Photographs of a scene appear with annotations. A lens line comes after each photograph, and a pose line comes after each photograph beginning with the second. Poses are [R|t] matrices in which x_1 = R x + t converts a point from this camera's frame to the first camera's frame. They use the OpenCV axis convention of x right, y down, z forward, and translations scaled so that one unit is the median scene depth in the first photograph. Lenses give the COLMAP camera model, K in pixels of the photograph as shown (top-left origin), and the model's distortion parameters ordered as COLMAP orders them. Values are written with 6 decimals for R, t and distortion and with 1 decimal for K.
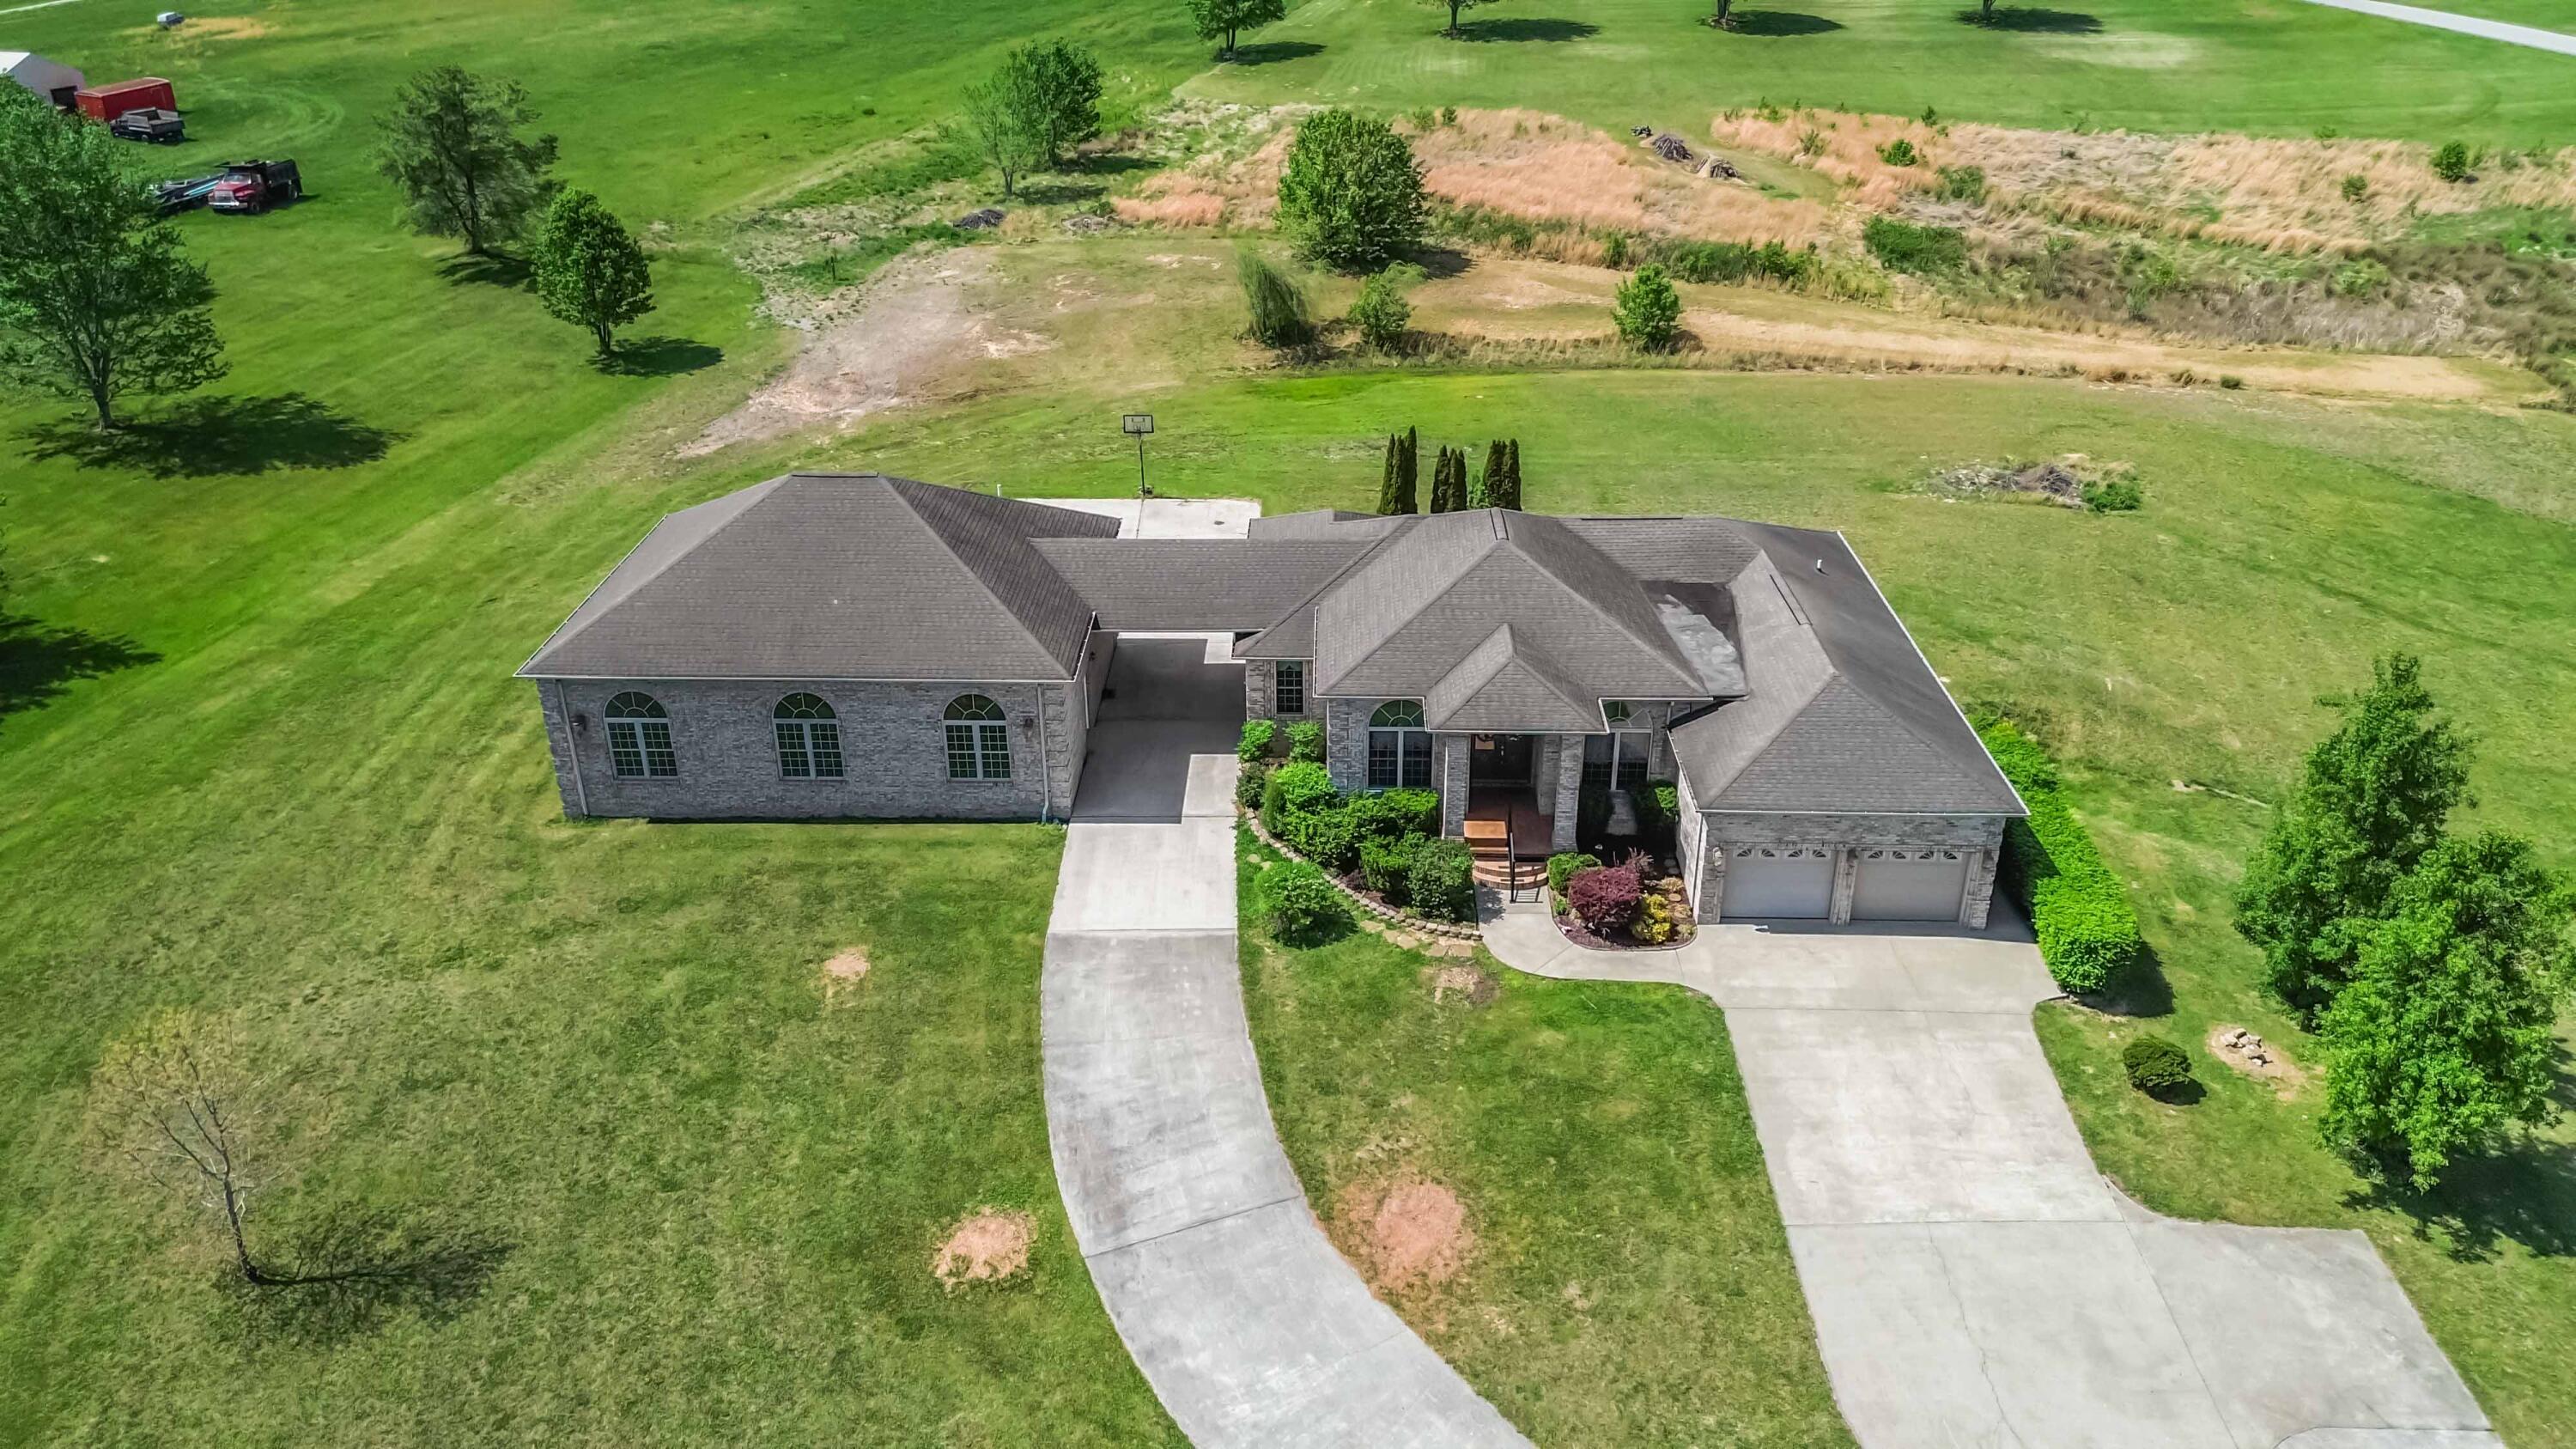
lens RADIAL K [[1868.8, 0, 1288.0], [0, 1868.8, 724.5], [0, 0, 1]] dist [0.028658, -0.002015]
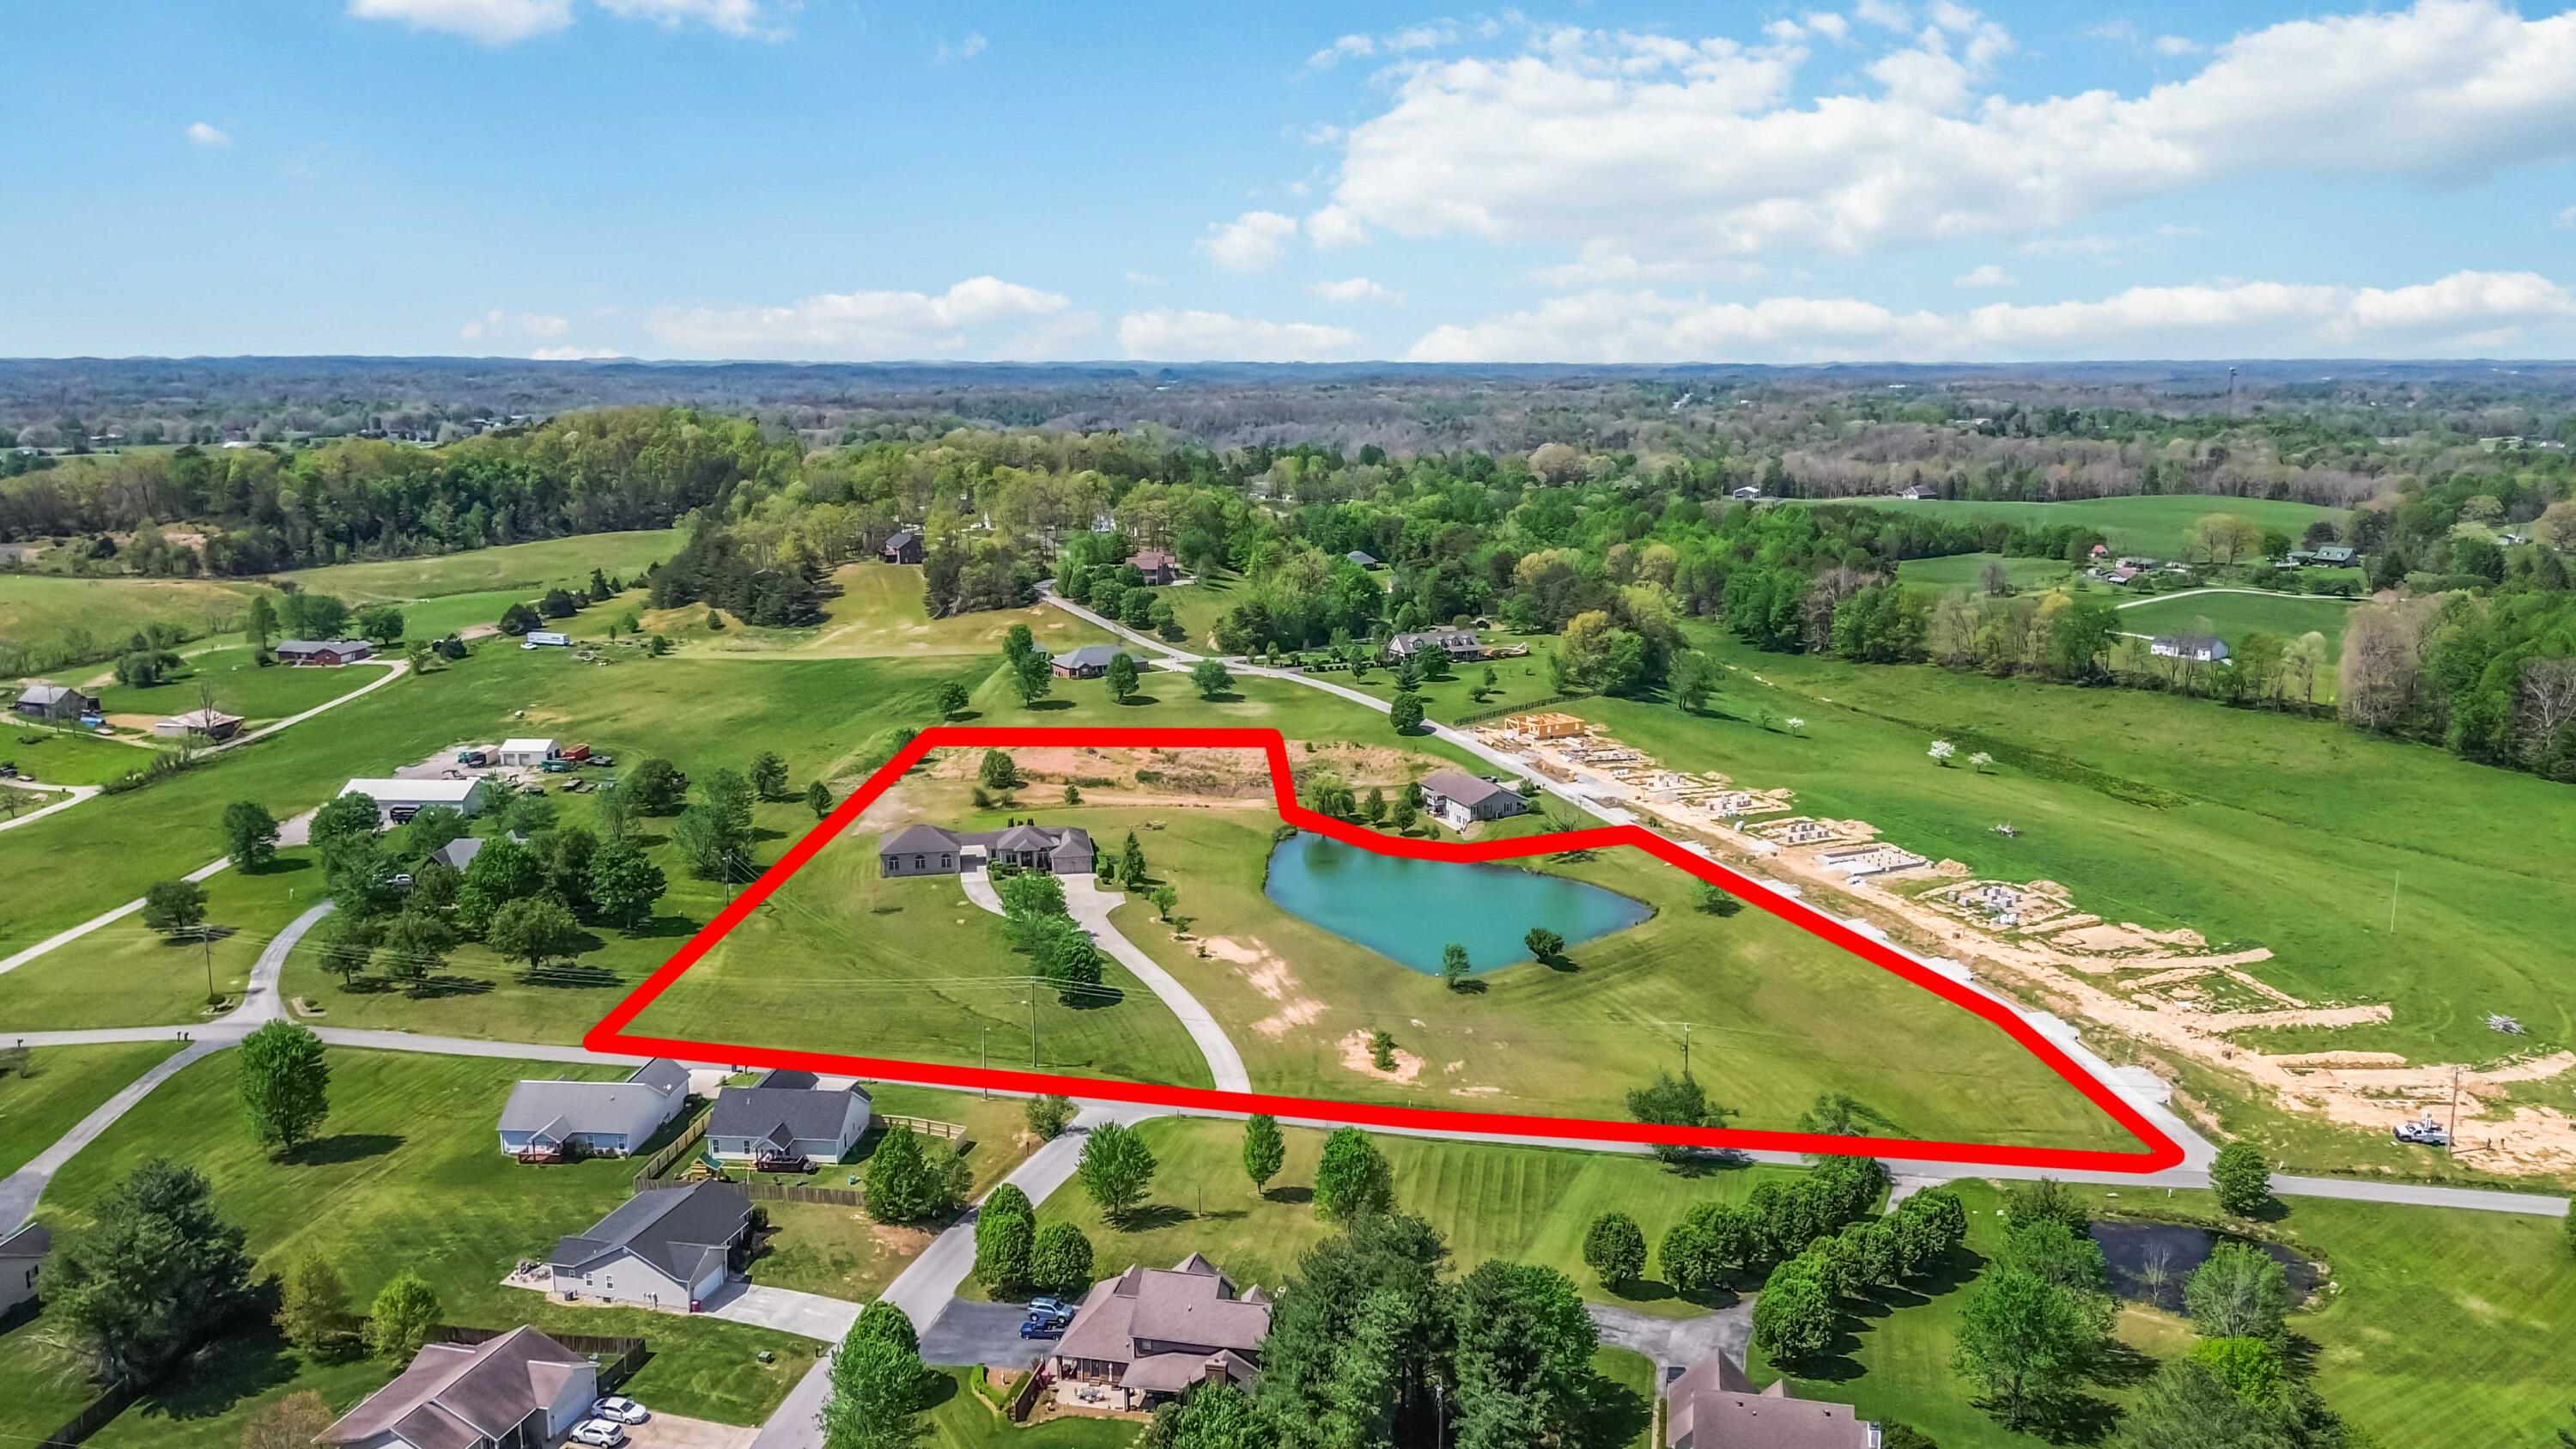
lens RADIAL K [[1868.8, 0, 1288.0], [0, 1868.8, 724.5], [0, 0, 1]] dist [0.028658, -0.002015]
pose [[0.980270, -0.034165, 0.194690, -0.252603], [0.084663, 0.962600, -0.257359, 1.345567], [-0.178616, 0.268764, 0.946500, -5.575707]]
